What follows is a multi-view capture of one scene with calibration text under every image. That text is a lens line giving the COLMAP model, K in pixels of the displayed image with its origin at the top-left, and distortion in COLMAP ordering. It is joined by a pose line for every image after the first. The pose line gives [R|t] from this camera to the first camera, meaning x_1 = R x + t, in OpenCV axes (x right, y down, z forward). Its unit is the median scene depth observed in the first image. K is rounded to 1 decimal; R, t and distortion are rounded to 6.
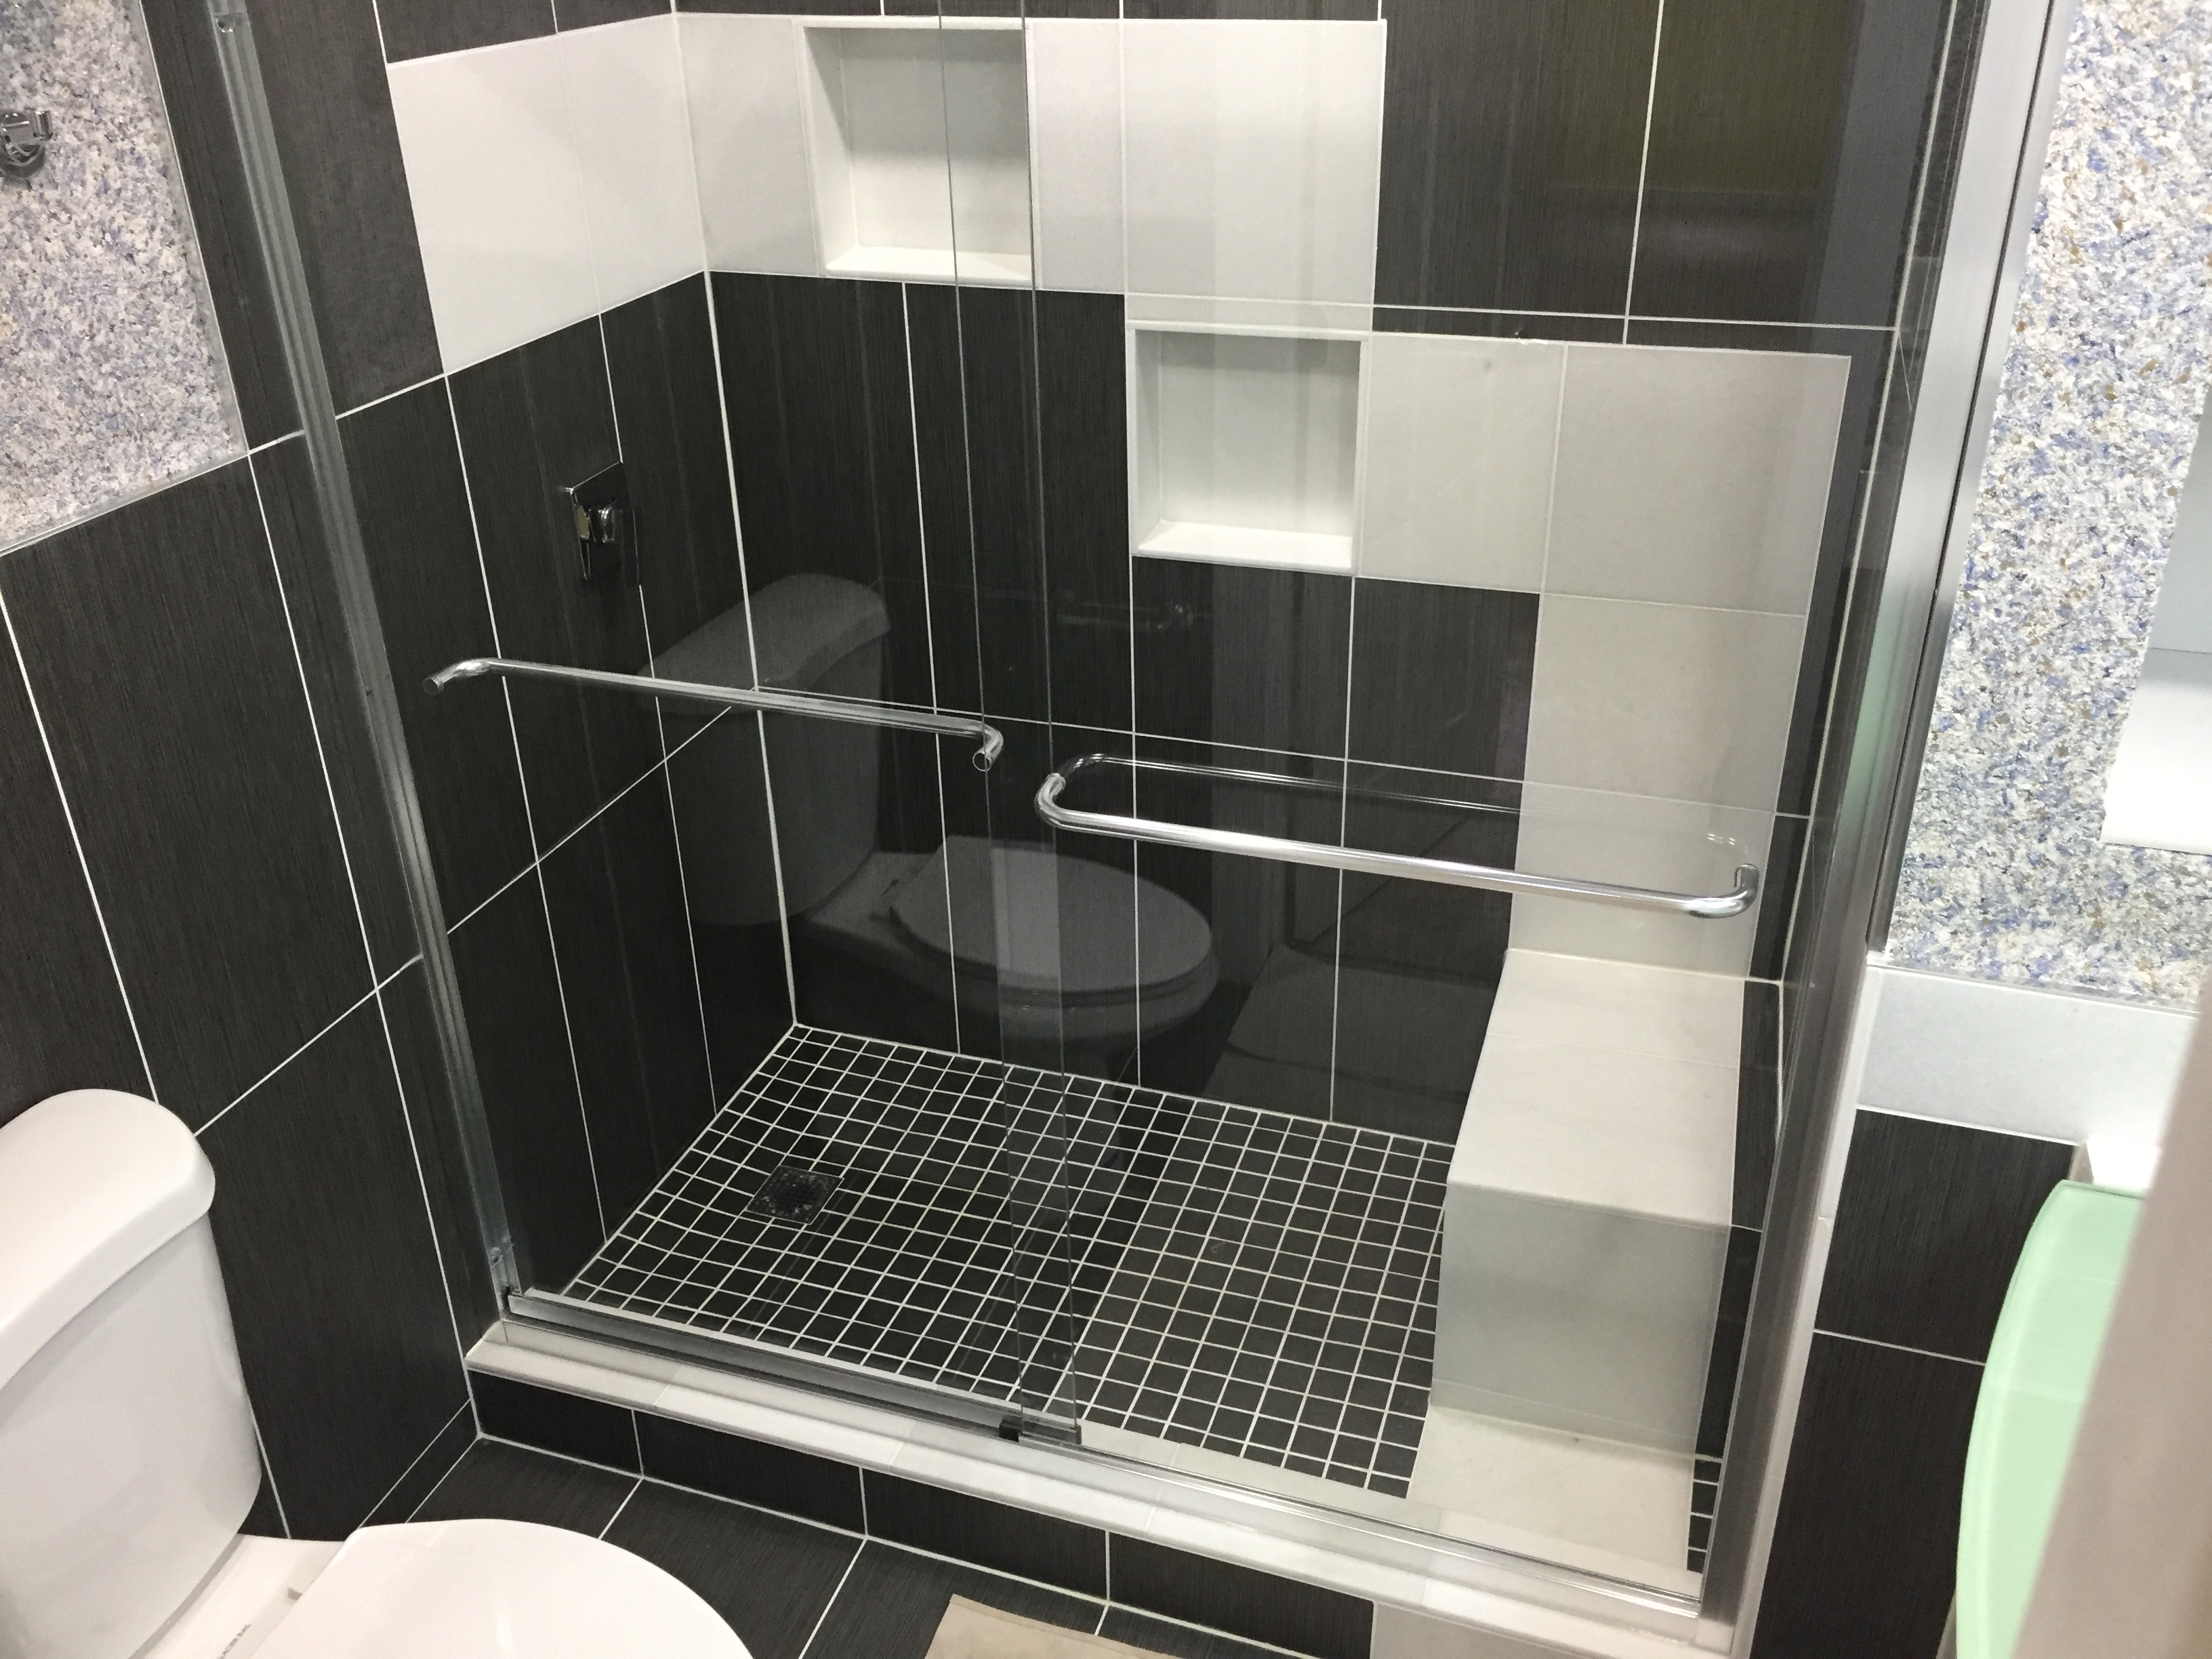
lens RADIAL K [[1883.5, 0, 1112.9], [0, 1883.5, 827.6], [0, 0, 1]] dist [0.079617, -0.107184]
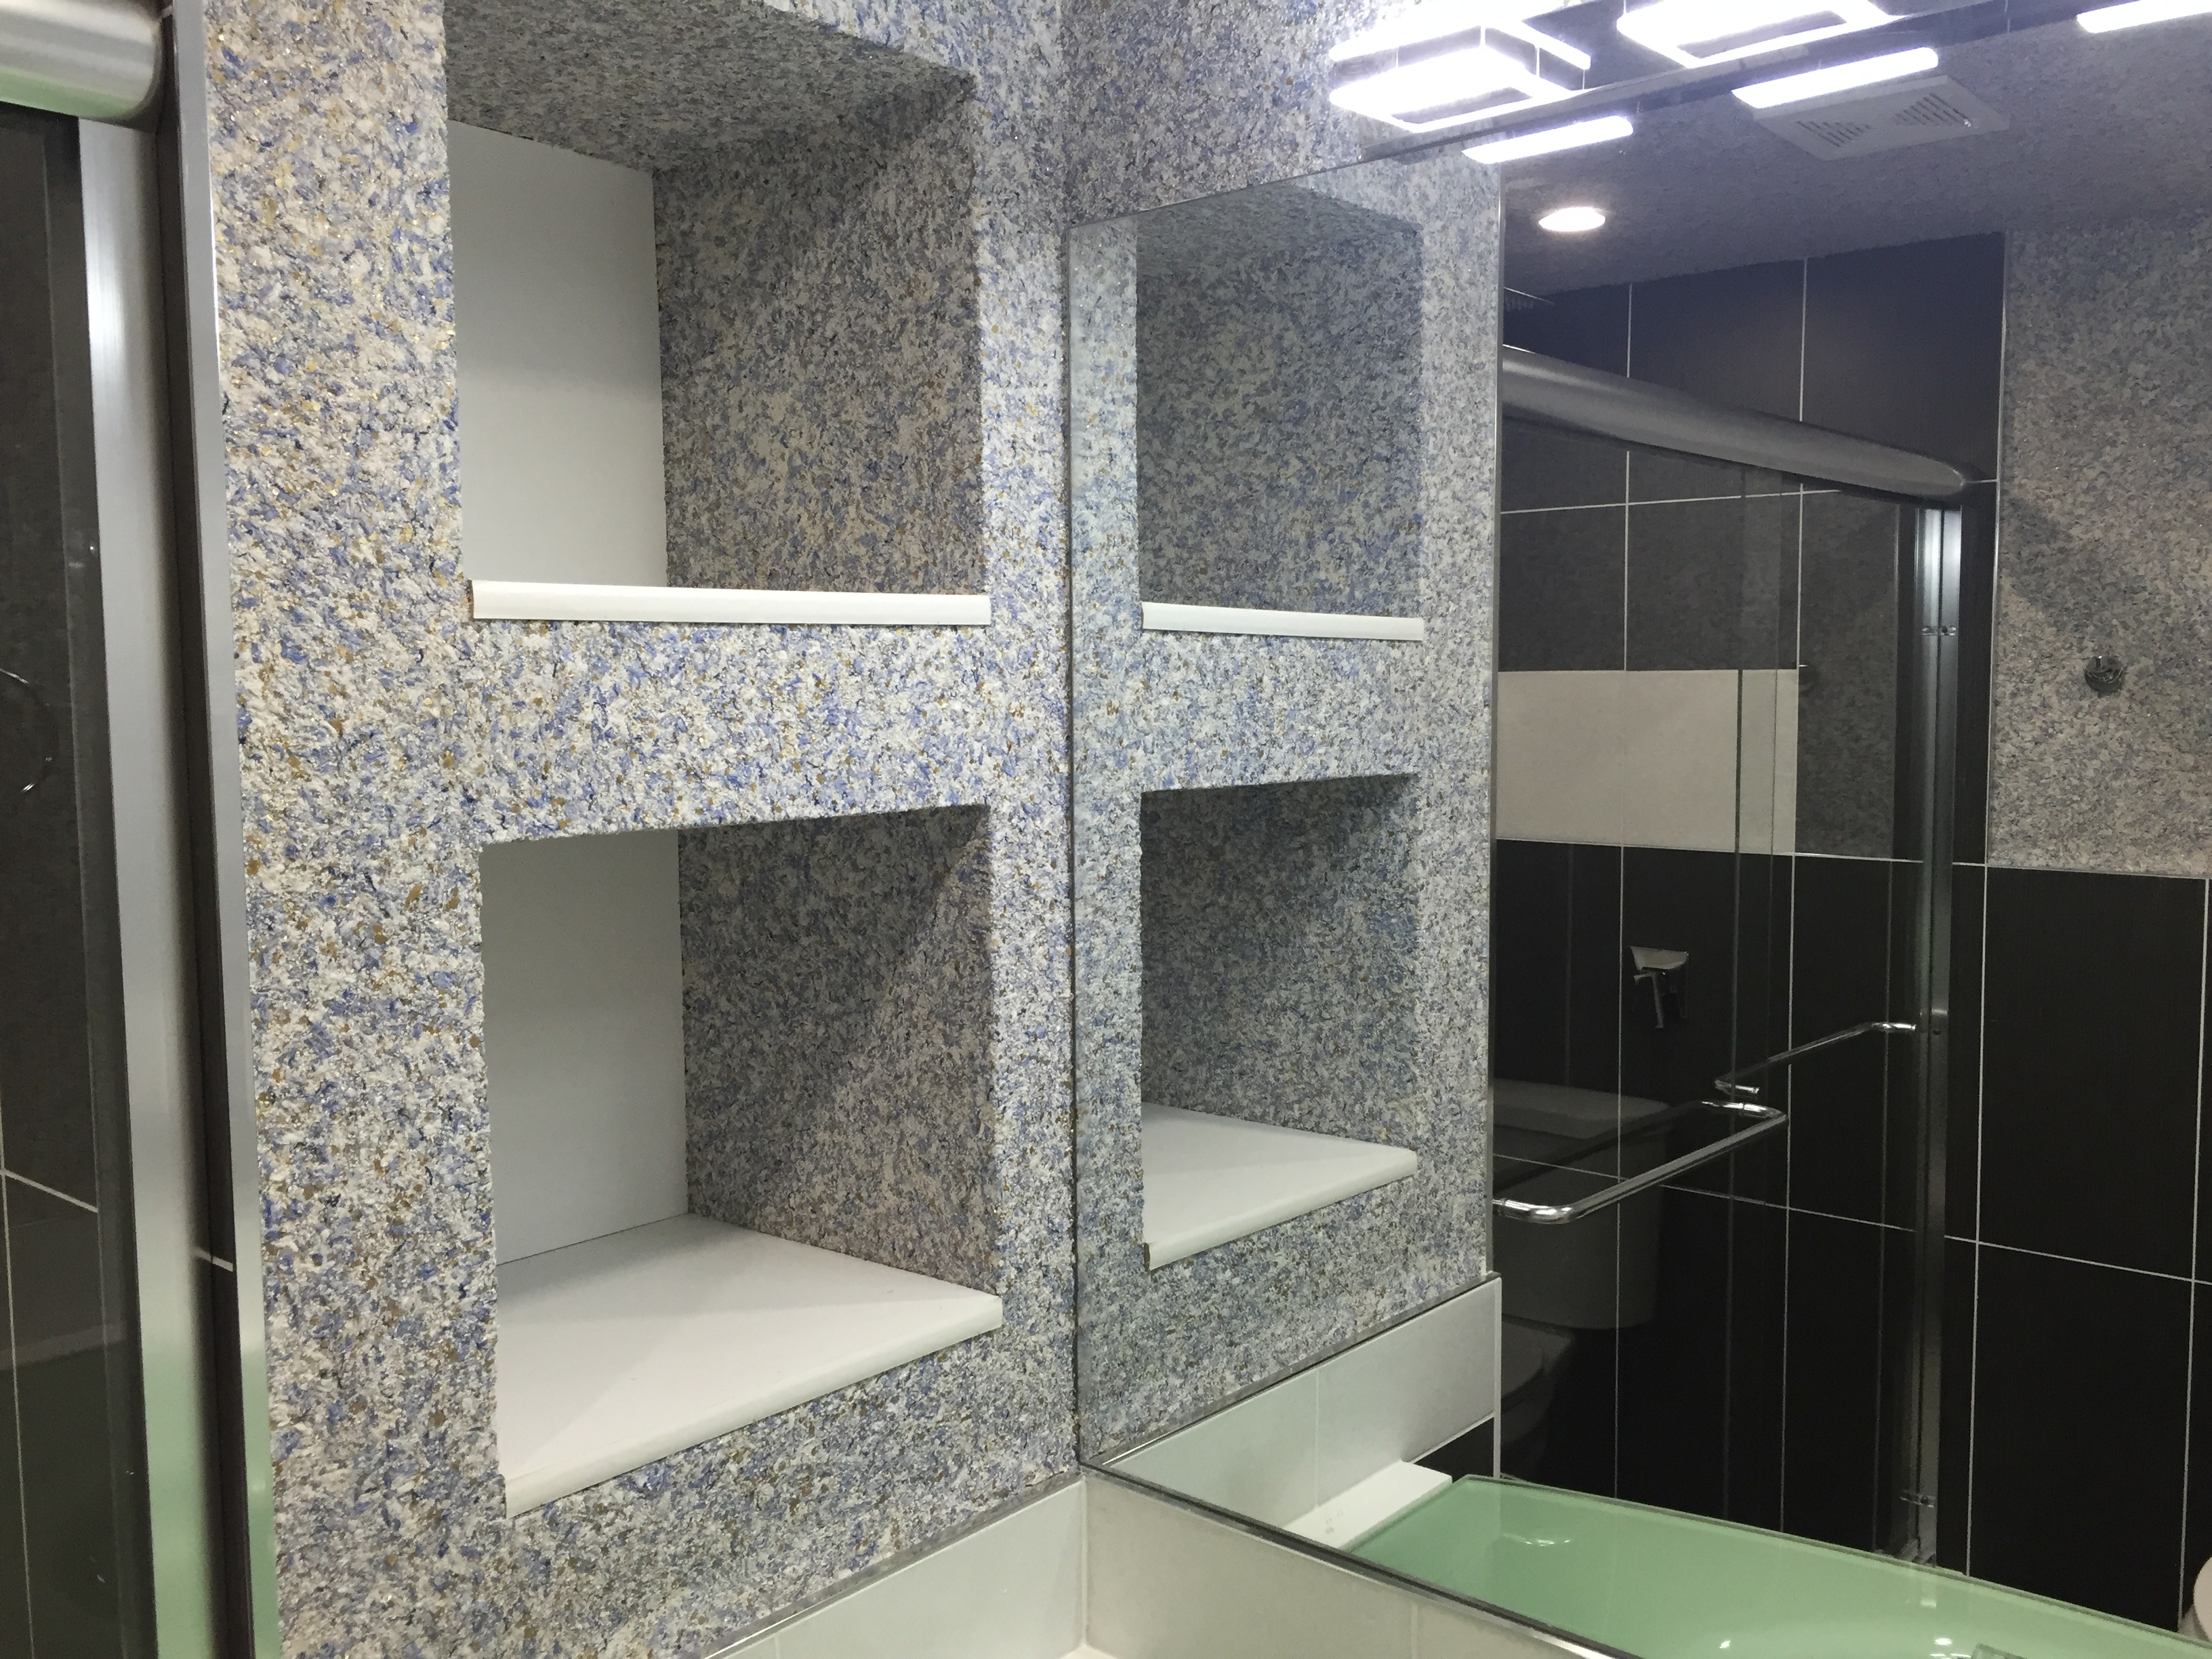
lens RADIAL K [[1883.5, 0, 1111.3], [0, 1883.5, 824.1], [0, 0, 1]] dist [0.079617, -0.107184]
pose [[0.379400, -0.056508, 0.923506, -0.049110], [0.437660, 0.890364, -0.125322, -0.028100], [-0.815174, 0.451729, 0.362535, 0.310820]]
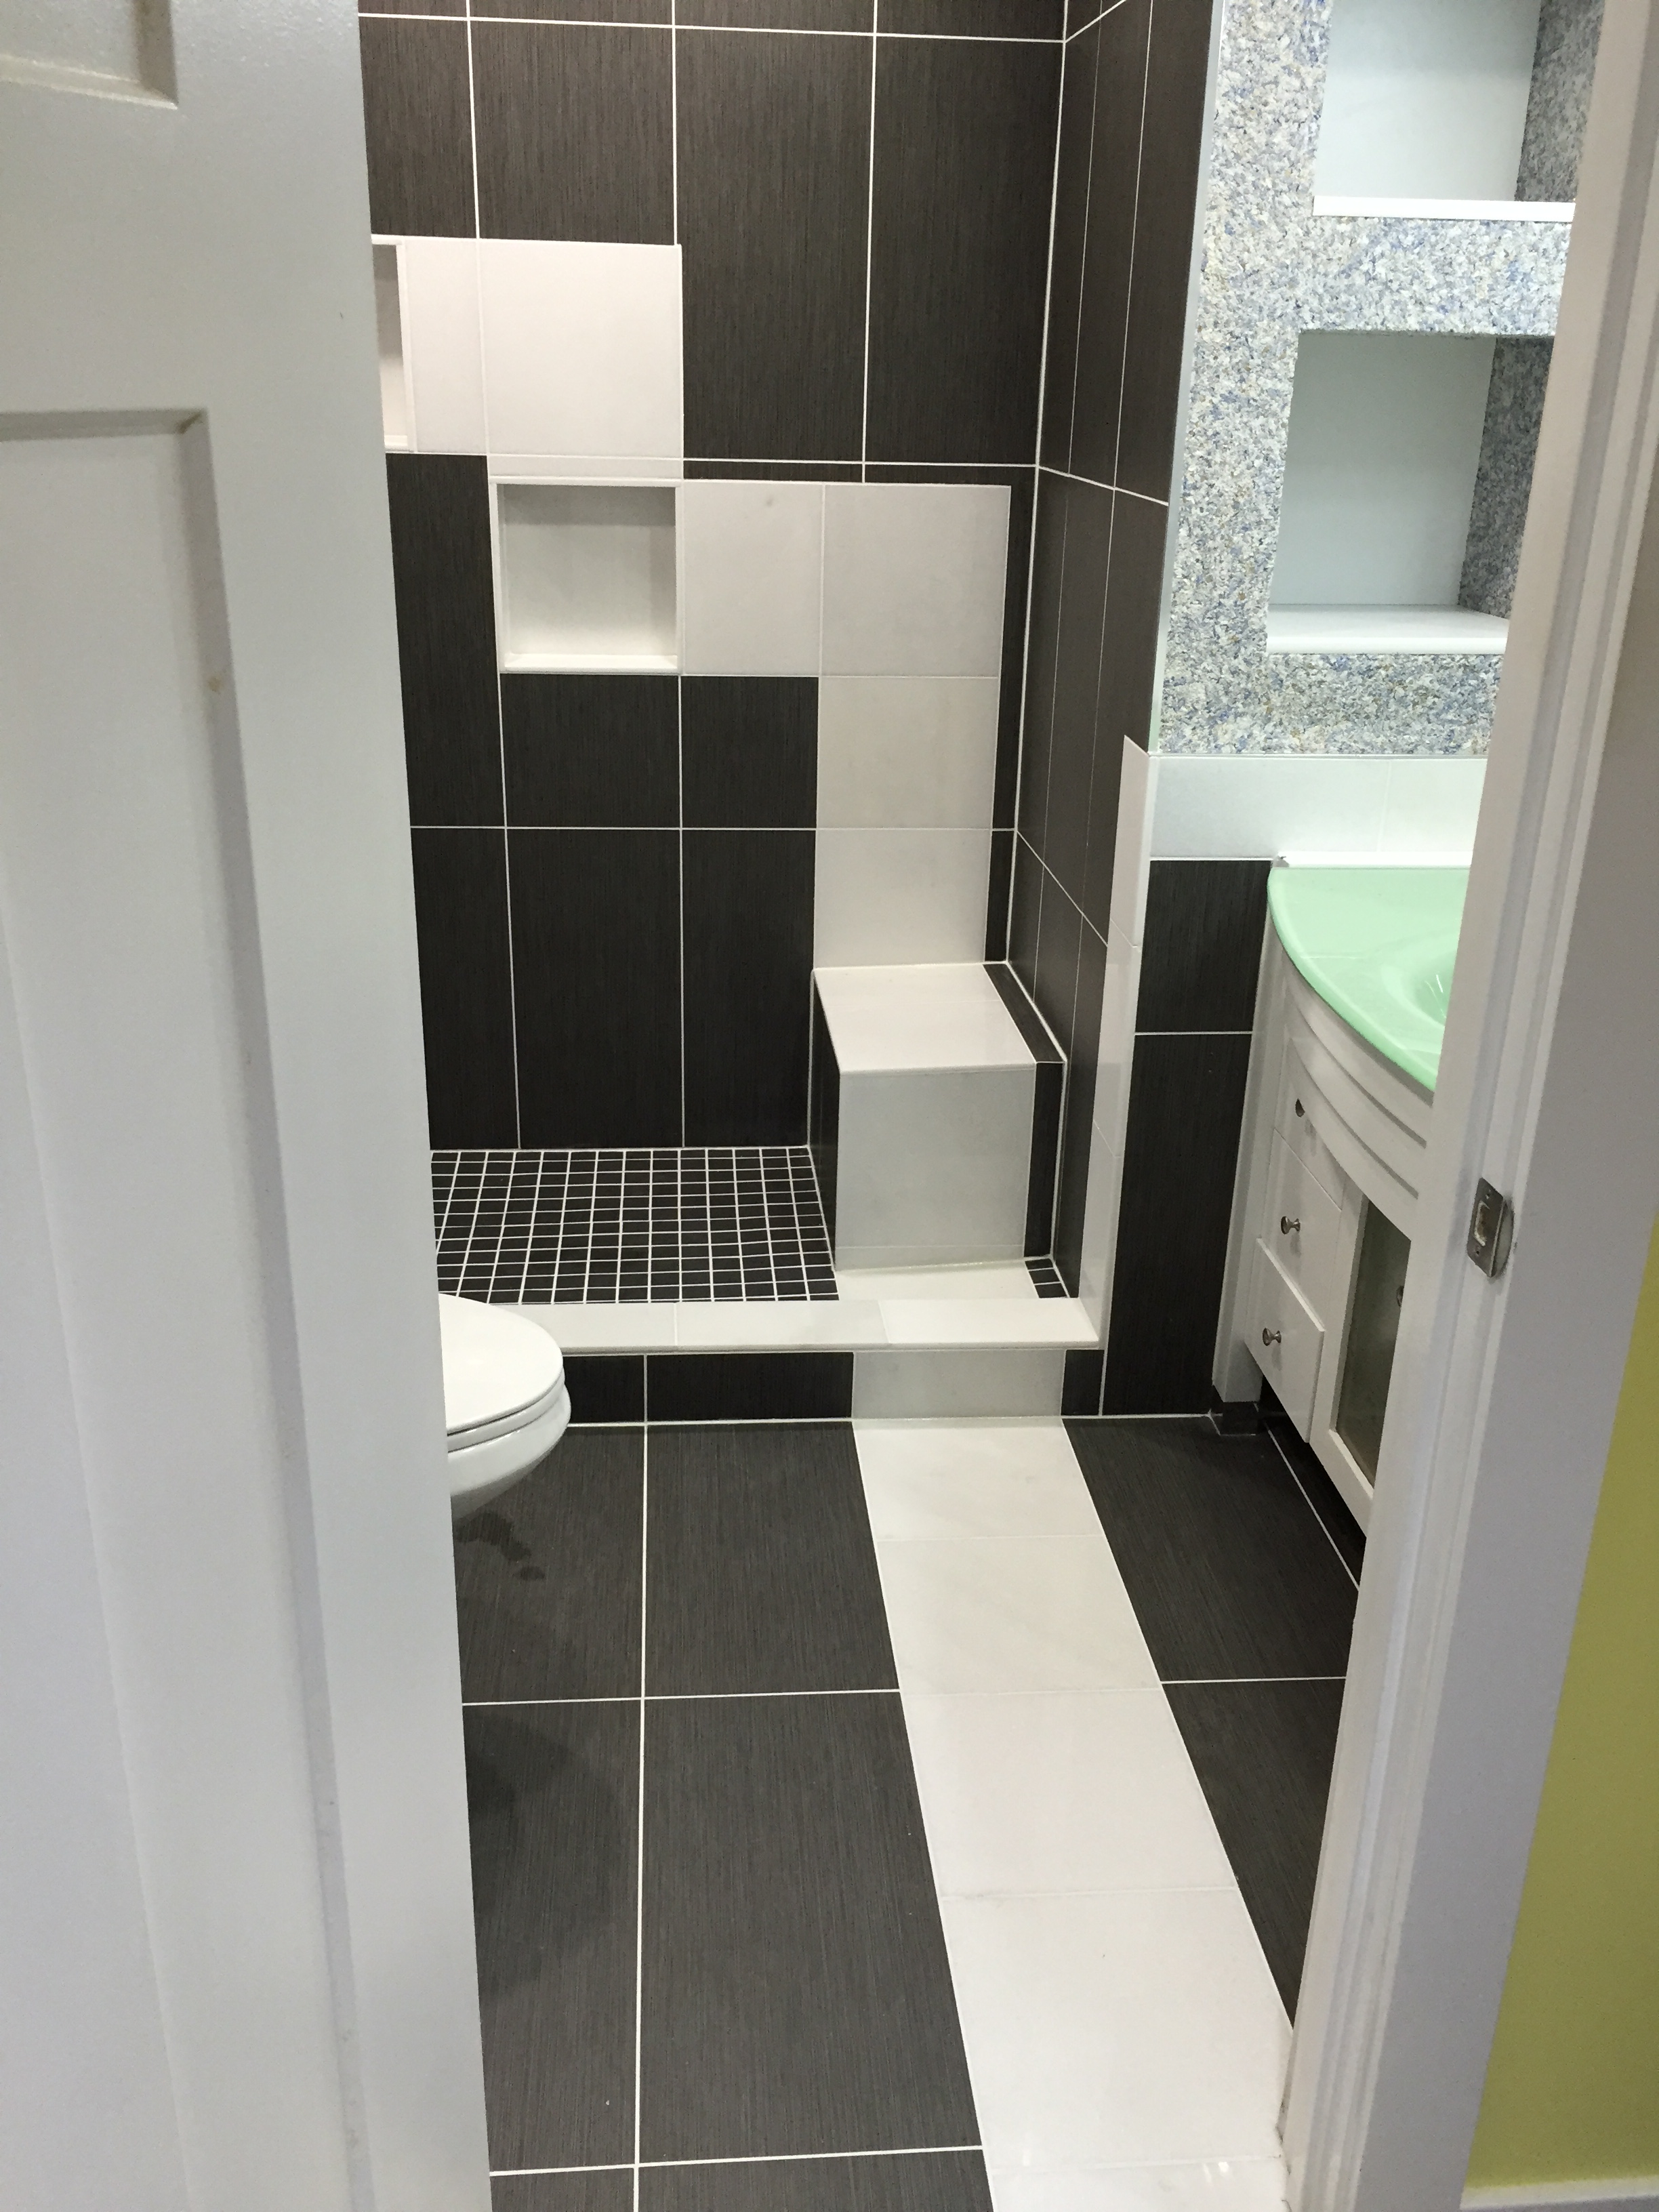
lens RADIAL K [[1883.5, 0, 840.0], [0, 1883.5, 1113.4], [0, 0, 1]] dist [0.079617, -0.107184]
pose [[0.915741, -0.108855, 0.386742, -0.397627], [0.149871, 0.985668, -0.077437, 0.364002], [-0.372770, 0.128874, 0.918931, -0.270884]]
